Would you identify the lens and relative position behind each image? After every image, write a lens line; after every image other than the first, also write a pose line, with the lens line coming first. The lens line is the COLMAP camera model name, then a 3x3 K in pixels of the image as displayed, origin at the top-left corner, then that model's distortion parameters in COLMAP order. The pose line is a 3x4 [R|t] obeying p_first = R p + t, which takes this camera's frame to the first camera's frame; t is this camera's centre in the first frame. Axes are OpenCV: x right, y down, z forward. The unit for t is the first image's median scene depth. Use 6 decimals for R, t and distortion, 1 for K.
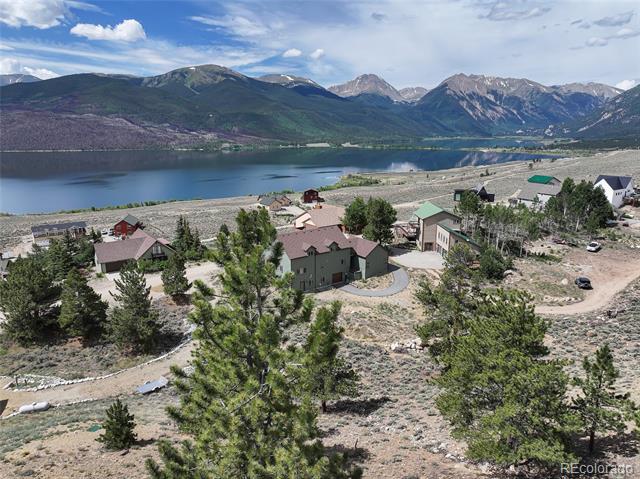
lens RADIAL K [[450.9, 0, 321.6], [0, 450.9, 239.8], [0, 0, 1]] dist [-0.001861, 0.018912]
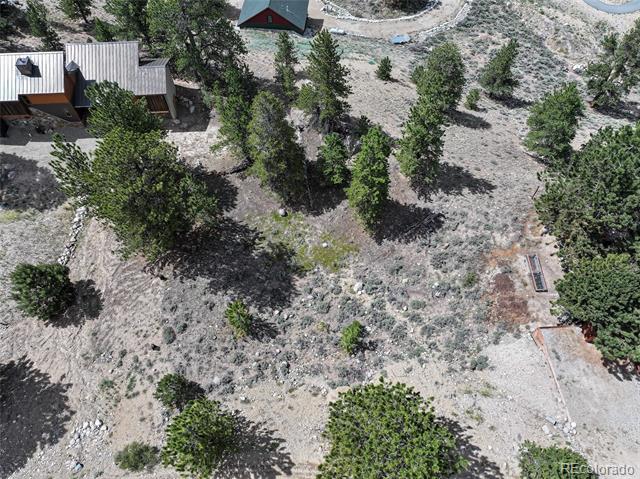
lens RADIAL K [[450.9, 0, 321.5], [0, 450.9, 242.2], [0, 0, 1]] dist [-0.001861, 0.018912]
pose [[0.852730, 0.454665, -0.257161, 0.061706], [-0.137466, 0.670291, 0.729255, -0.164822], [0.503940, -0.586507, 0.634078, -0.291515]]
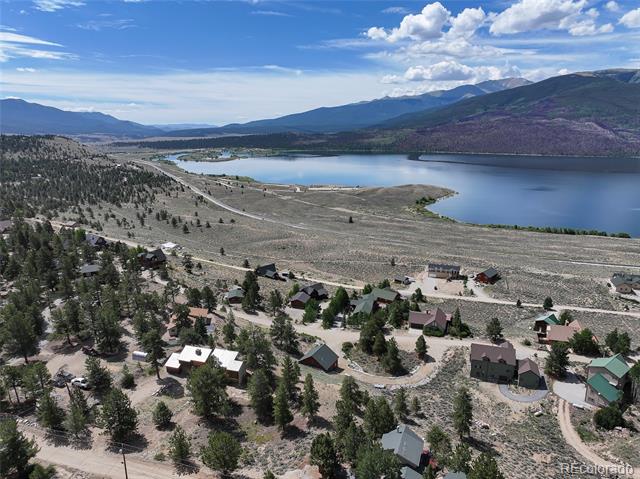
lens RADIAL K [[450.9, 0, 317.3], [0, 450.9, 241.1], [0, 0, 1]] dist [-0.001861, 0.018912]
pose [[0.577575, 0.199022, -0.791706, 0.784652], [-0.186348, 0.976363, 0.109495, -0.430475], [0.794784, 0.084292, 0.601010, -0.587715]]
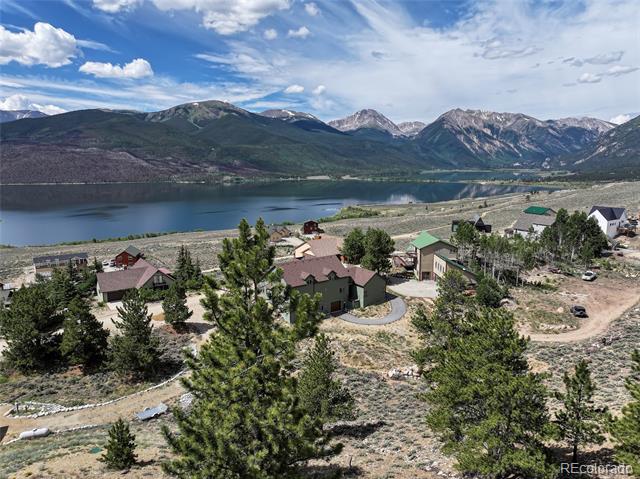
lens RADIAL K [[450.9, 0, 321.9], [0, 450.9, 241.1], [0, 0, 1]] dist [-0.001861, 0.018912]
pose [[0.999999, -0.001032, 0.000152, 0.003148], [0.001040, 0.997726, -0.067394, 0.005318], [-0.000082, 0.067394, 0.997726, -0.017898]]
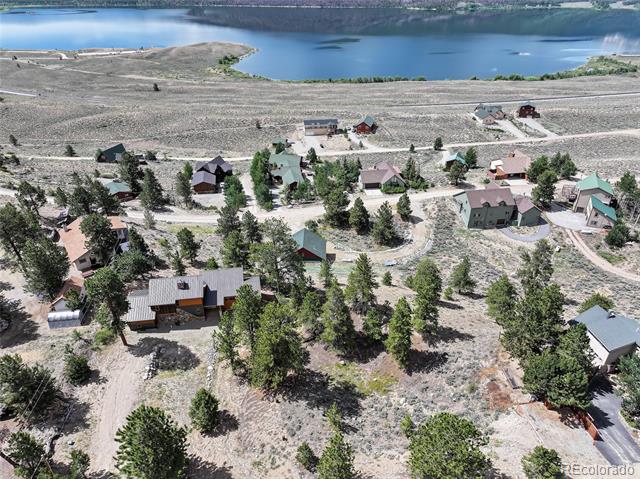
lens RADIAL K [[450.9, 0, 318.3], [0, 450.9, 242.0], [0, 0, 1]] dist [-0.001861, 0.018912]
pose [[0.887325, 0.235552, -0.396445, 0.097301], [-0.110472, 0.943246, 0.313181, -0.240580], [0.447716, -0.234098, 0.862988, -0.592007]]
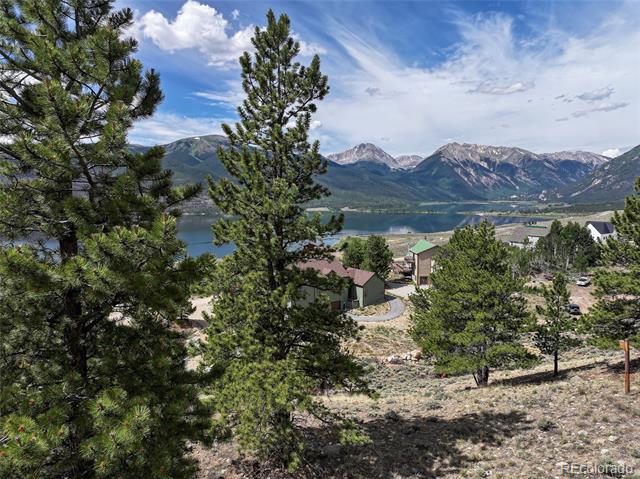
lens RADIAL K [[450.9, 0, 322.5], [0, 450.9, 243.0], [0, 0, 1]] dist [-0.001861, 0.018912]
pose [[0.999986, -0.004463, 0.002817, 0.001925], [0.004804, 0.990730, -0.135759, 0.070362], [-0.002185, 0.135770, 0.990738, -0.039179]]
